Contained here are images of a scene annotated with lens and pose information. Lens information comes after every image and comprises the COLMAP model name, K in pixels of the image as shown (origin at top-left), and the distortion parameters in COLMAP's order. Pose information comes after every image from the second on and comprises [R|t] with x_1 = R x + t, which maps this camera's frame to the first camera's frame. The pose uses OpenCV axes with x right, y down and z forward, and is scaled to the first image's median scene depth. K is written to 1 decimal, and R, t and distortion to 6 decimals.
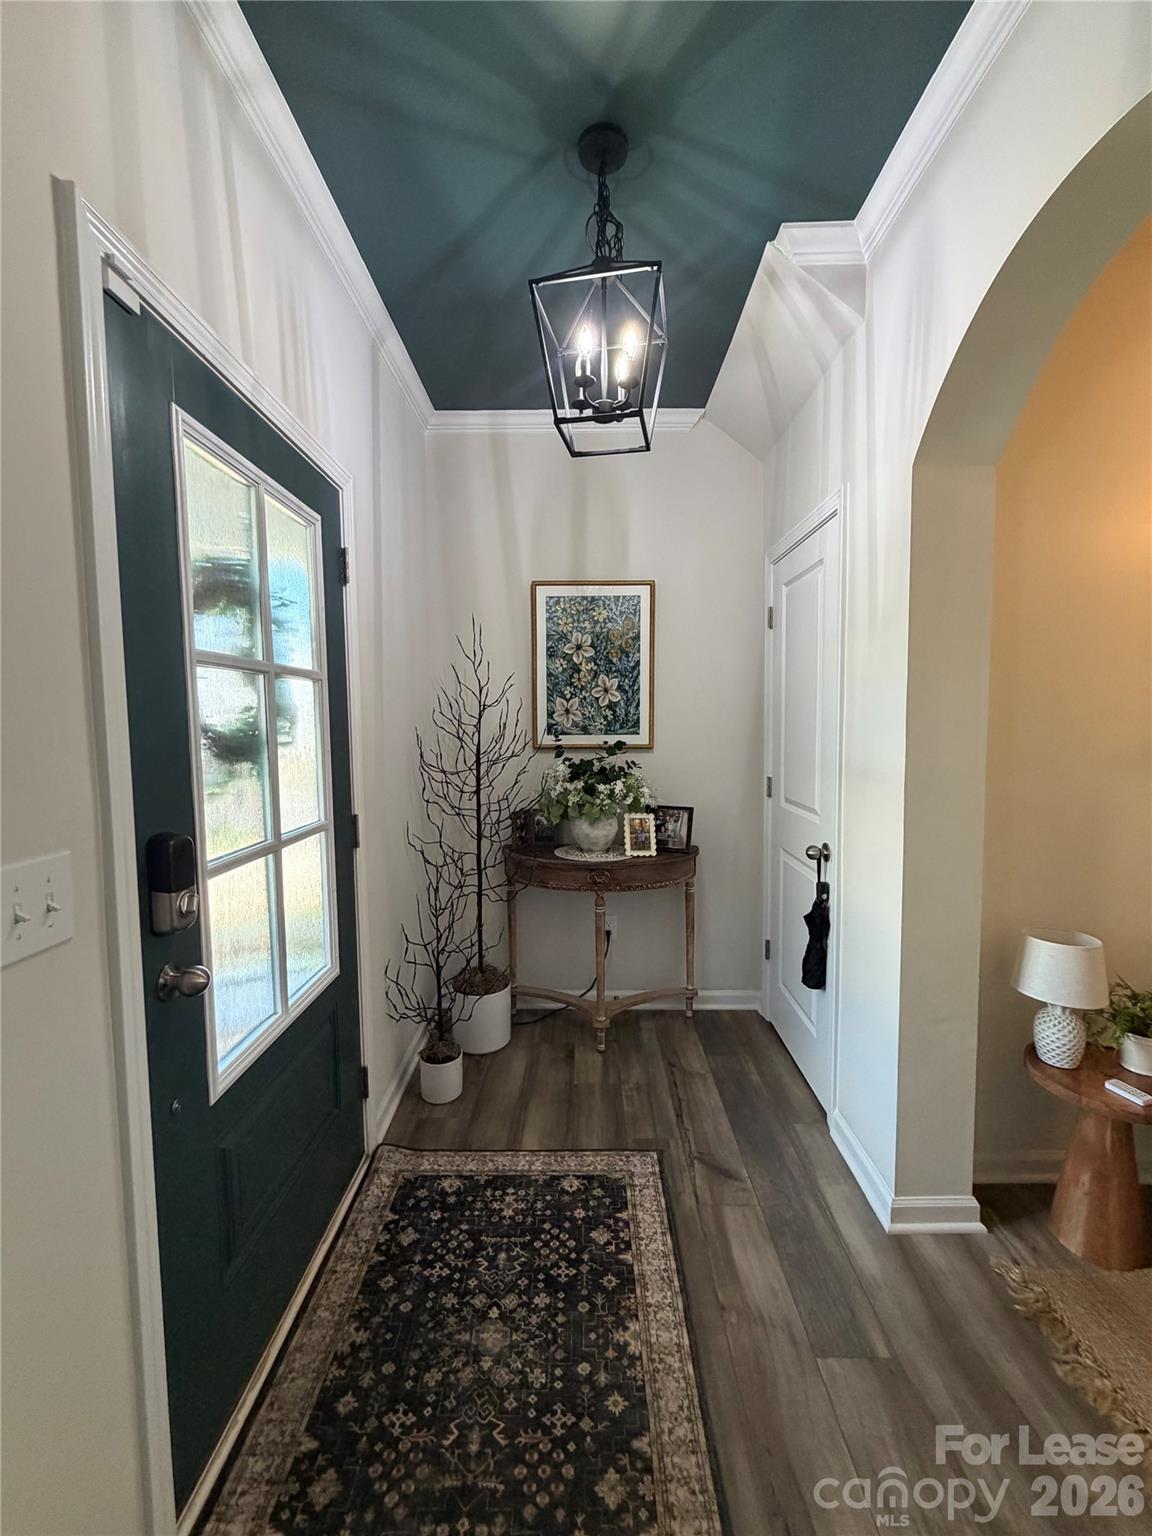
lens RADIAL K [[612.5, 0, 574.9], [0, 612.5, 761.8], [0, 0, 1]] dist [0.001099, -0.000203]
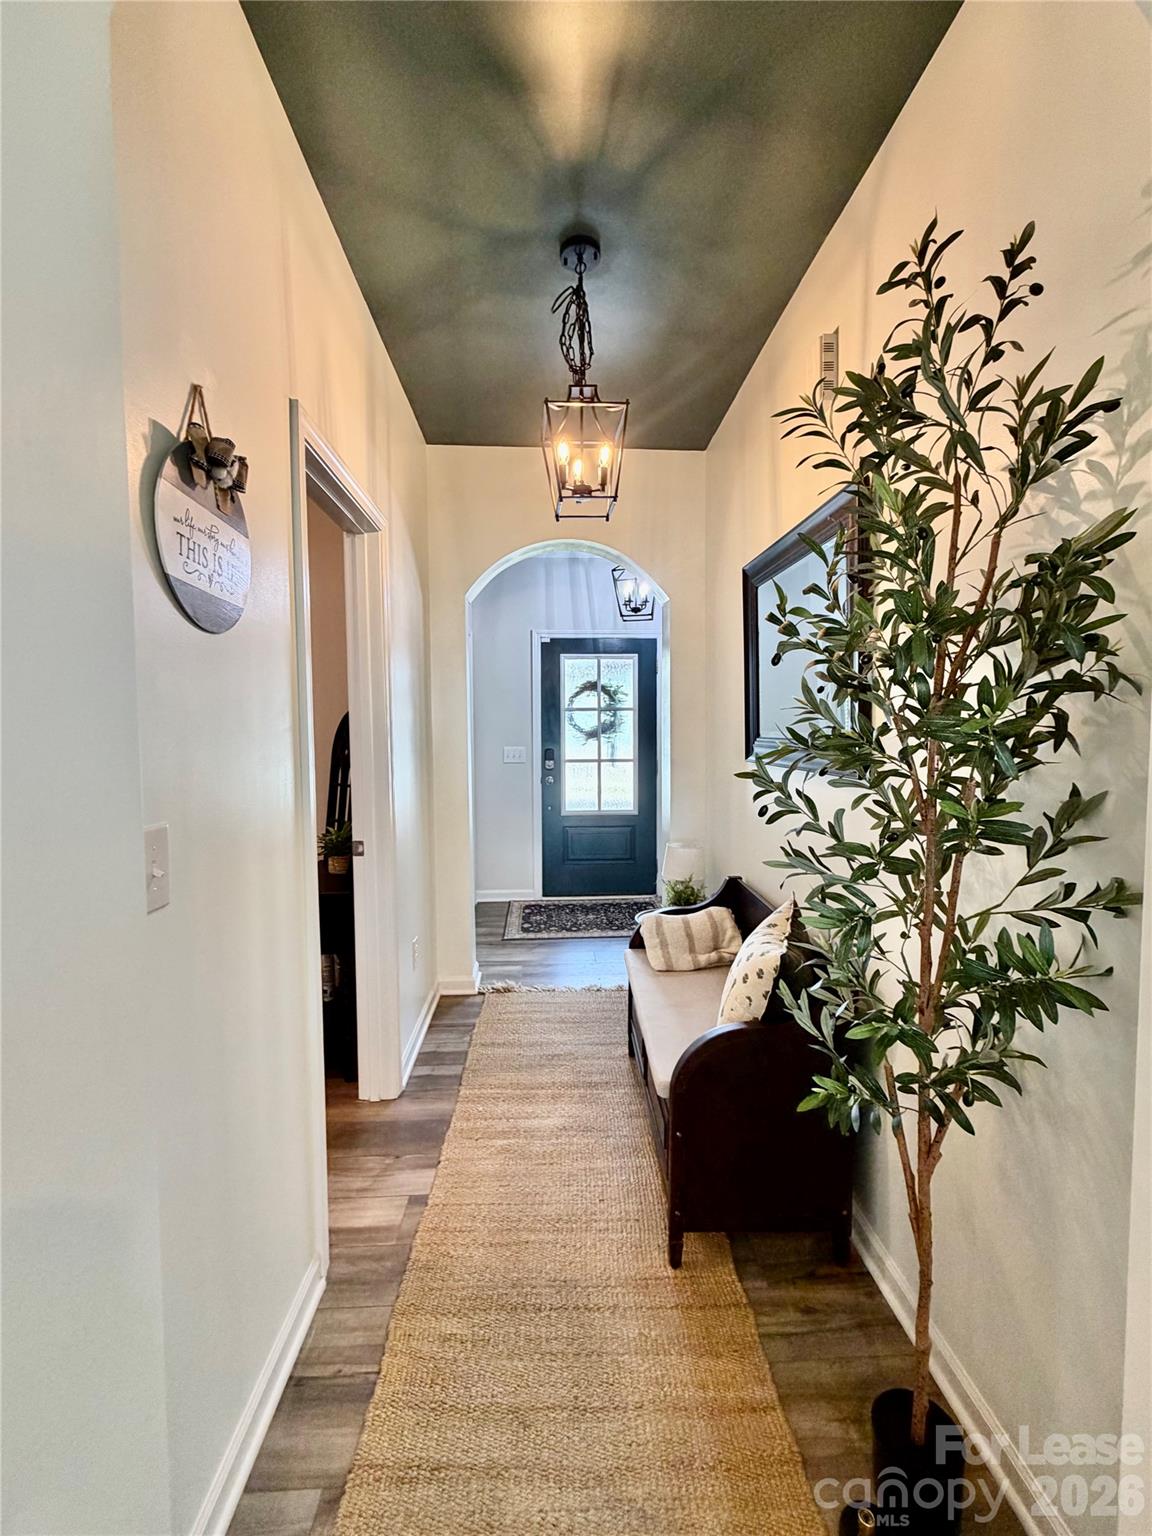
lens RADIAL K [[612.5, 0, 574.9], [0, 612.5, 761.8], [0, 0, 1]] dist [0.001099, -0.000203]
pose [[0.069920, 0.055556, -0.996004, 2.971408], [-0.058423, 0.996962, 0.051508, -0.025899], [0.995840, 0.054588, 0.072953, 0.632654]]
